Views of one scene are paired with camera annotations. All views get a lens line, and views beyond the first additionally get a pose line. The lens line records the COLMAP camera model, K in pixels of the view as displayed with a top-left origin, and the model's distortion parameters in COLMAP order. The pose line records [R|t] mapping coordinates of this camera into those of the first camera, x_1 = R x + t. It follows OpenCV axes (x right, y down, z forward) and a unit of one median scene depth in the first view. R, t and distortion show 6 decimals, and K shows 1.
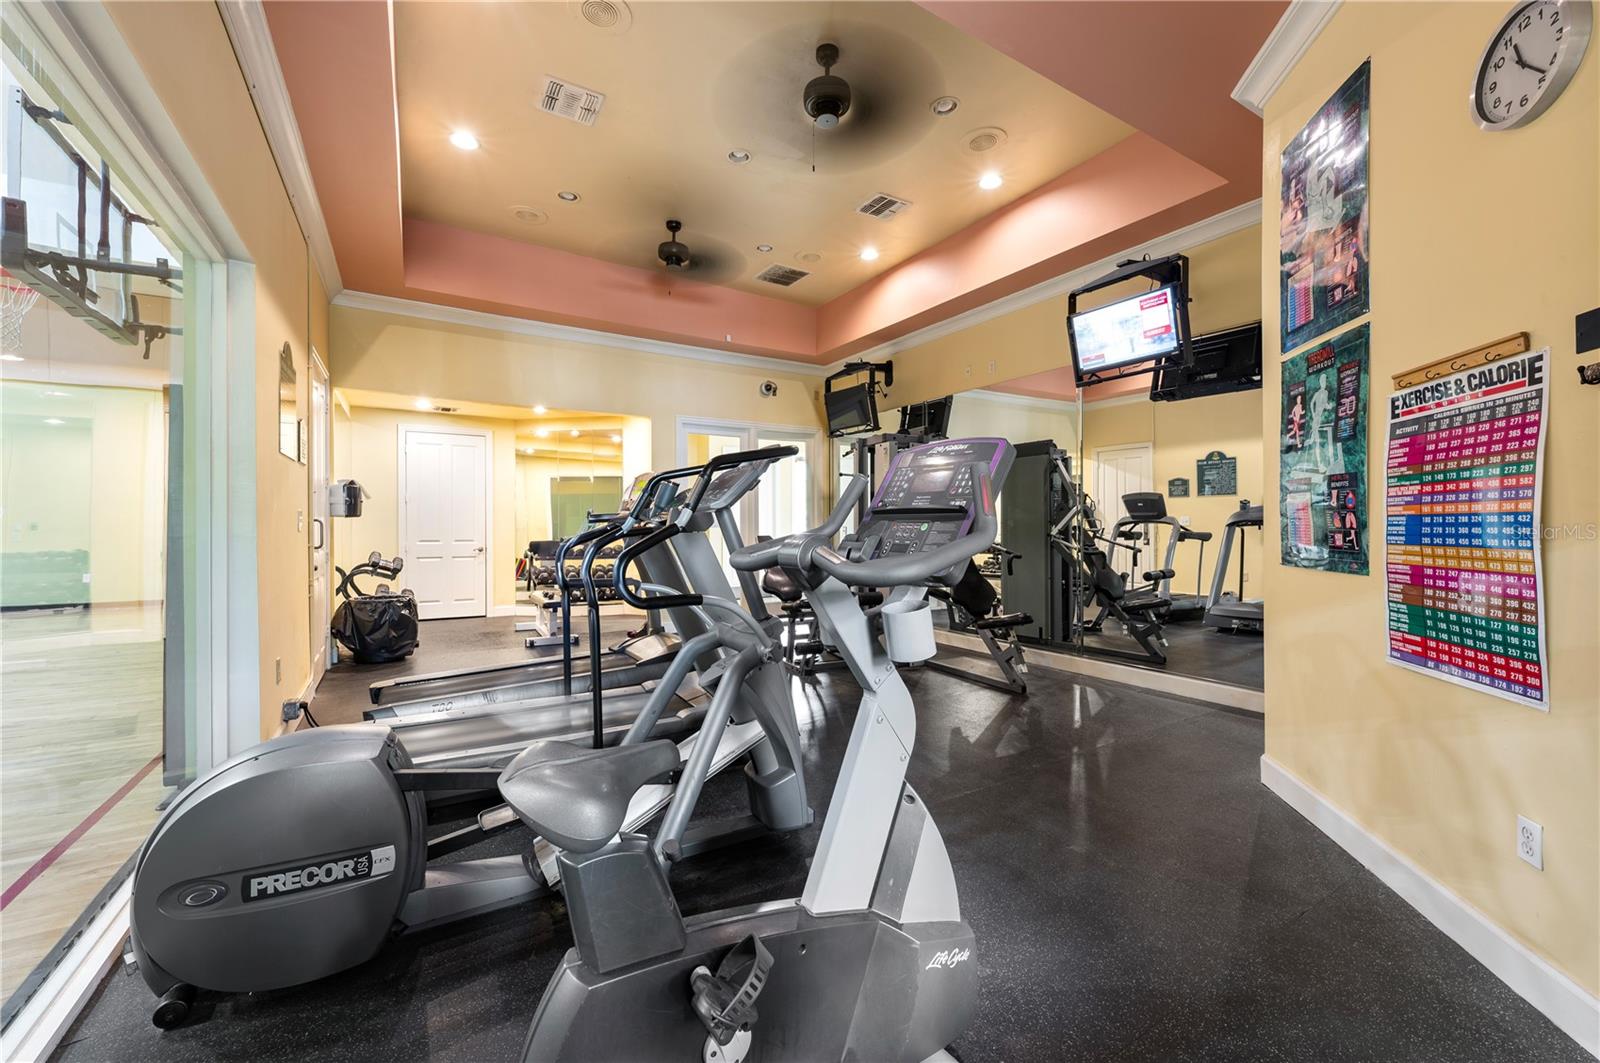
lens RADIAL K [[636.5, 0, 799.5], [0, 636.5, 526.5], [0, 0, 1]] dist [0.000042, 0.000005]
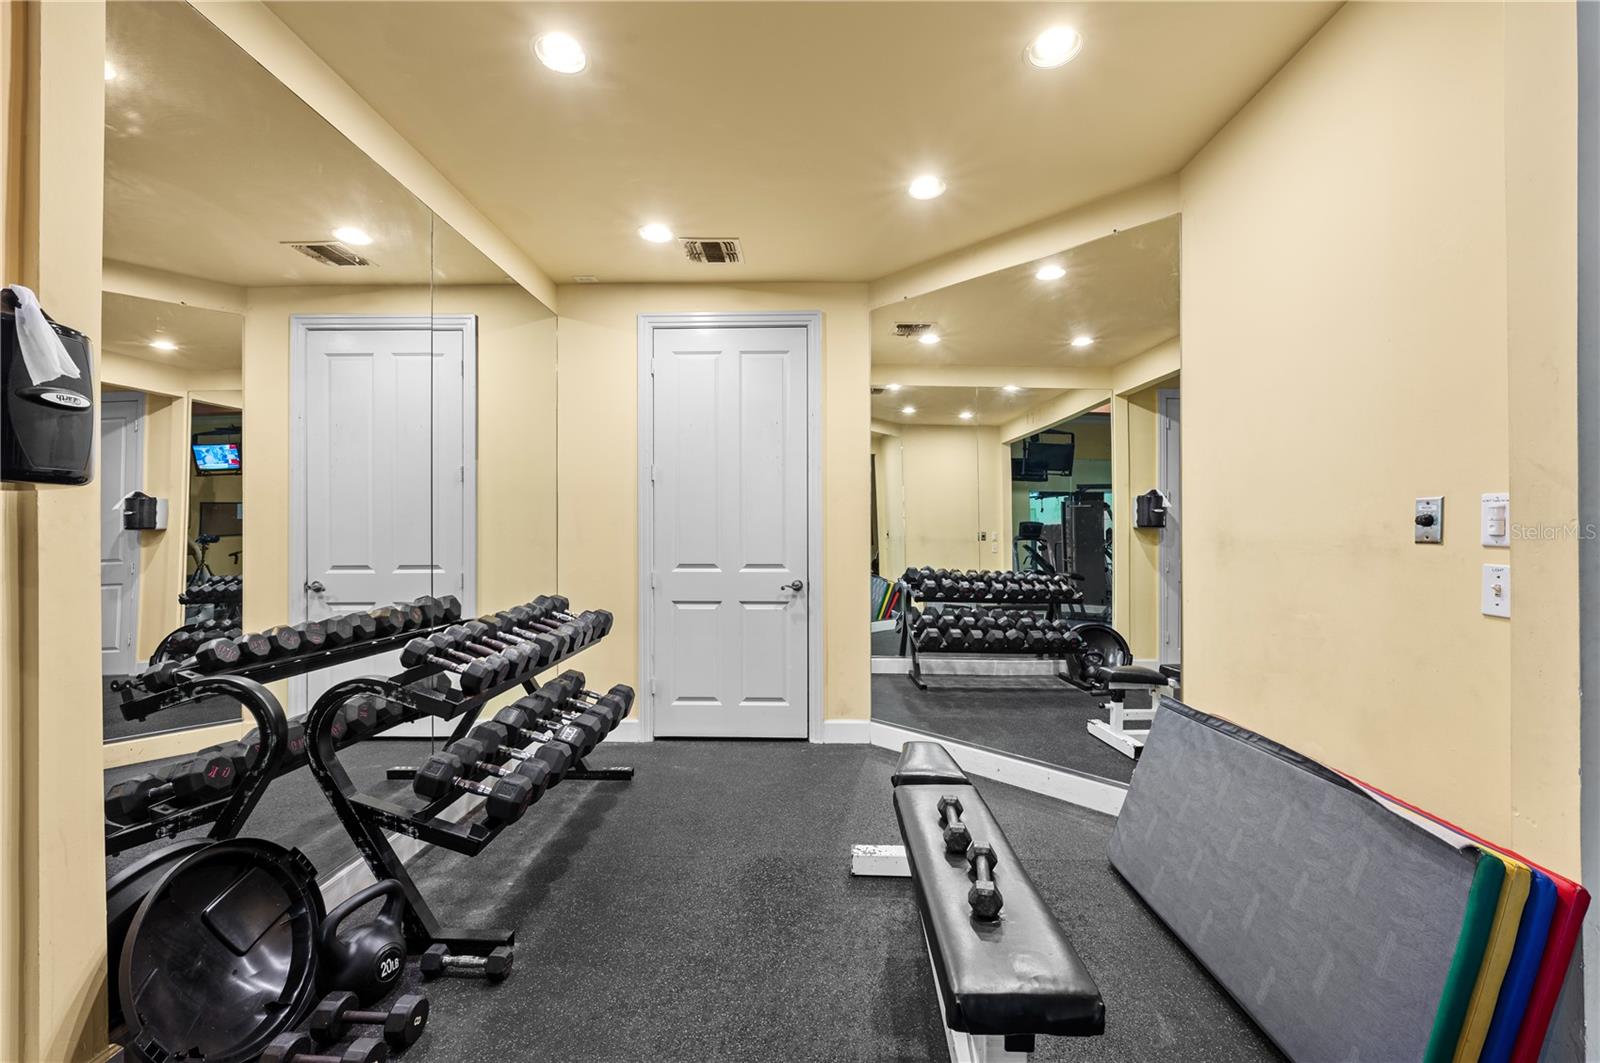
lens RADIAL K [[636.5, 0, 800.9], [0, 636.5, 530.2], [0, 0, 1]] dist [0.000042, 0.000005]
pose [[0.838683, -0.005207, -0.544595, -0.258160], [0.002021, 0.999977, -0.006448, -0.000237], [0.544617, 0.004307, 0.838674, 0.631231]]
